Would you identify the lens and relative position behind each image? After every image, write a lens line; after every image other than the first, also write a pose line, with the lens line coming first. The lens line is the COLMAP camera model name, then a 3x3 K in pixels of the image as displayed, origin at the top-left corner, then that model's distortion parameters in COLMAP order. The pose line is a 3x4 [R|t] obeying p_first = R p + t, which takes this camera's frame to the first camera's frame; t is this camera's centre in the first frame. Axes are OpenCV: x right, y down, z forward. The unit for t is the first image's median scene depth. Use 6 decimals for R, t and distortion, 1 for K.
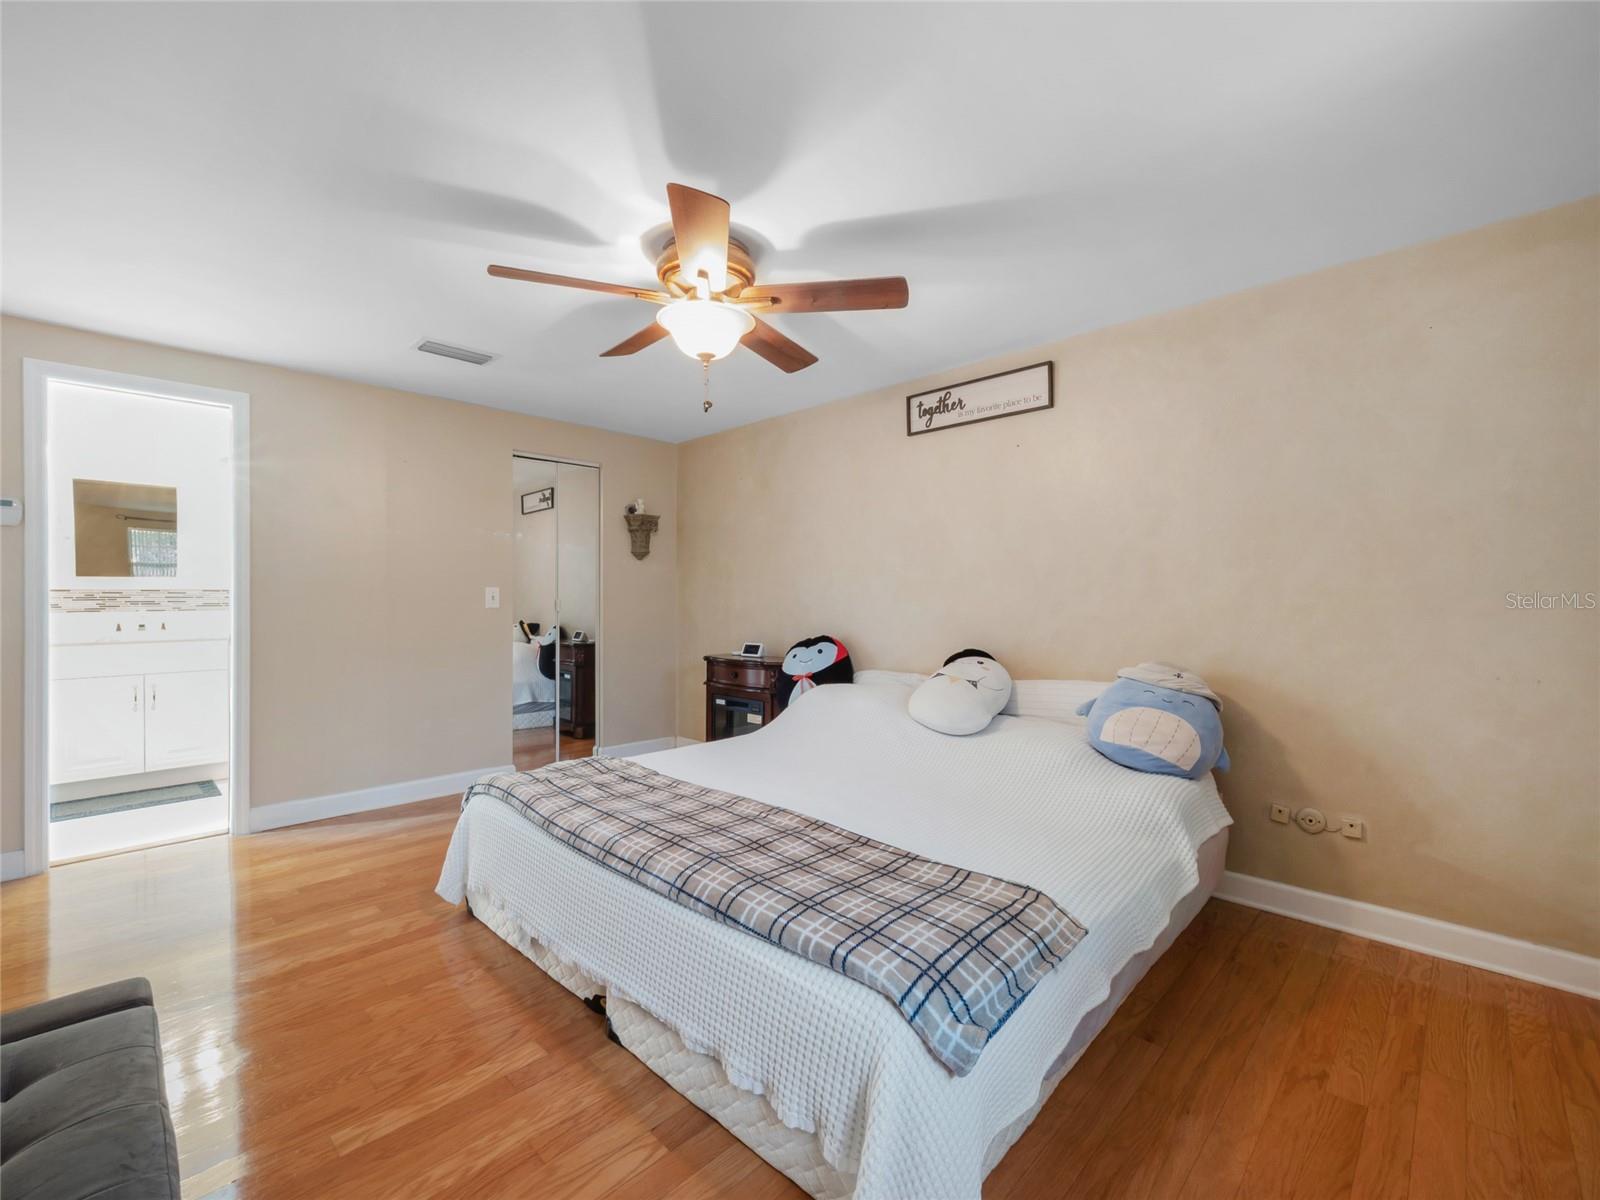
lens RADIAL K [[689.2, 0, 802.2], [0, 689.2, 599.2], [0, 0, 1]] dist [-0.006797, -0.001203]
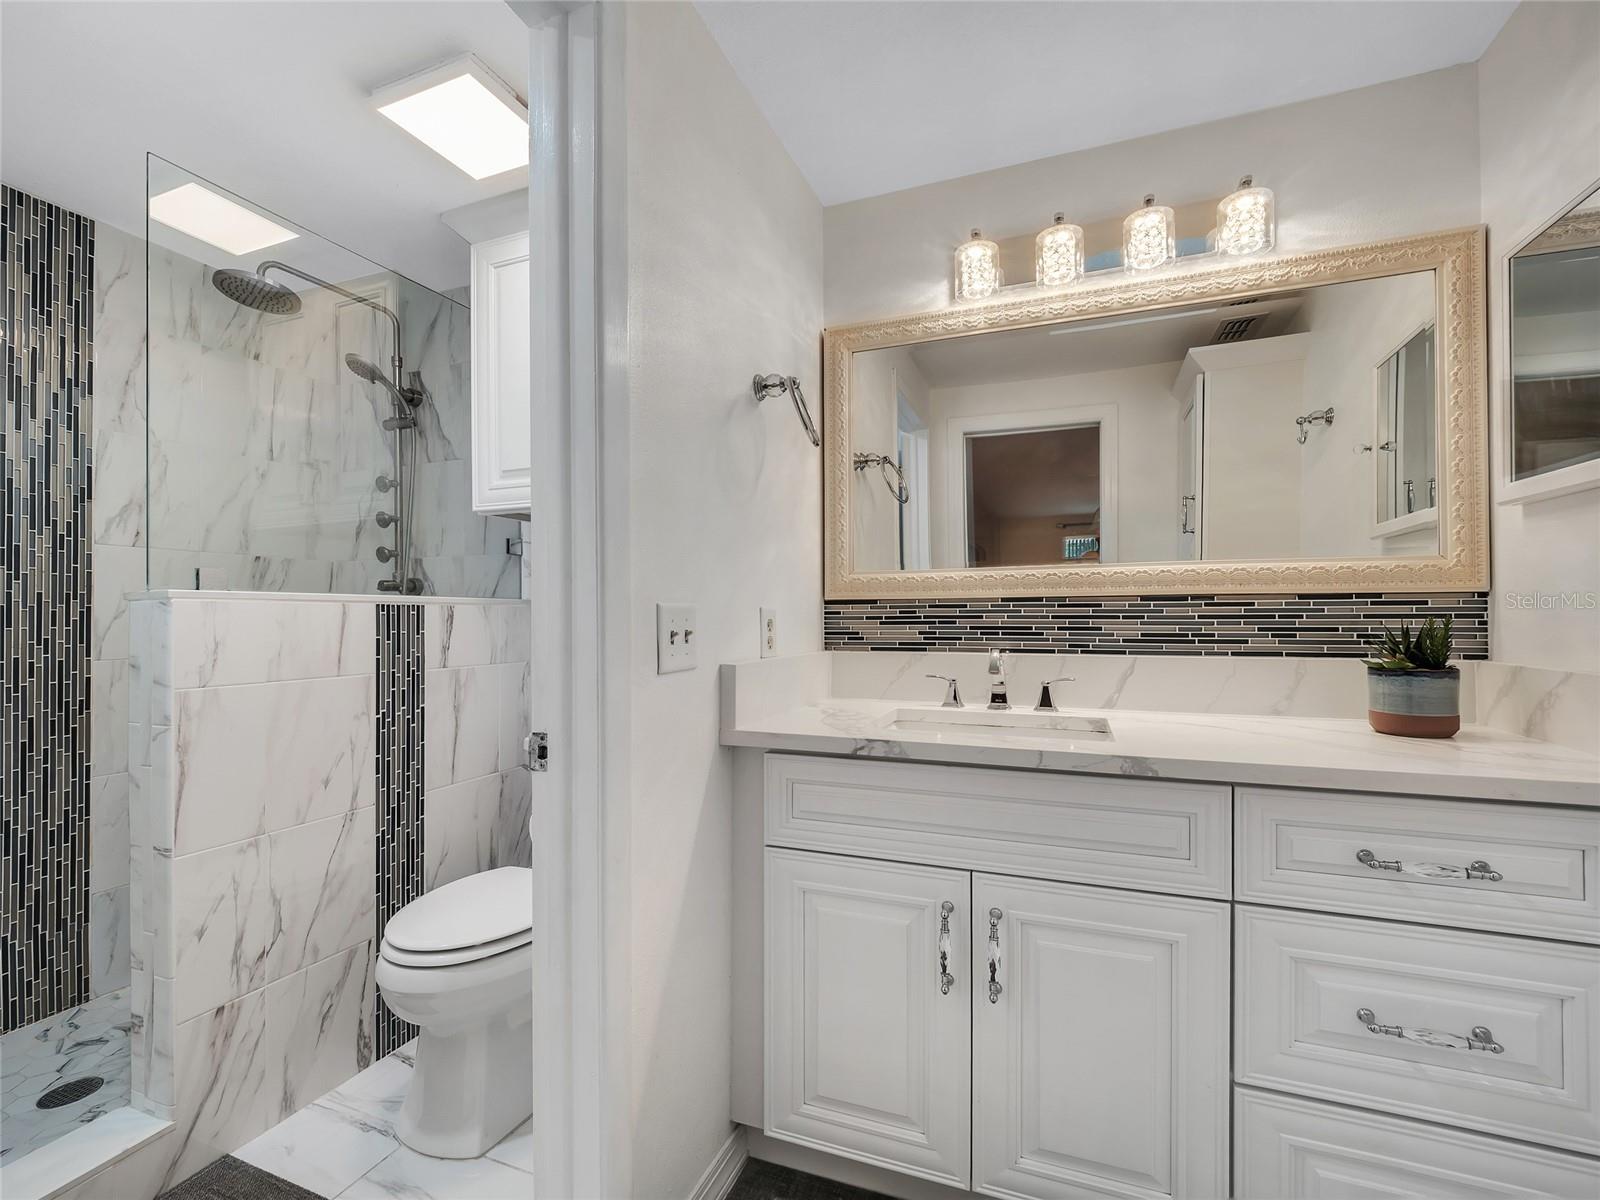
lens RADIAL K [[689.2, 0, 797.5], [0, 689.2, 606.5], [0, 0, 1]] dist [-0.006797, -0.001203]
pose [[0.339742, -0.003129, -0.940514, -0.661412], [0.001725, 0.999995, -0.002704, -0.007850], [0.940517, -0.000703, 0.339745, 0.782702]]
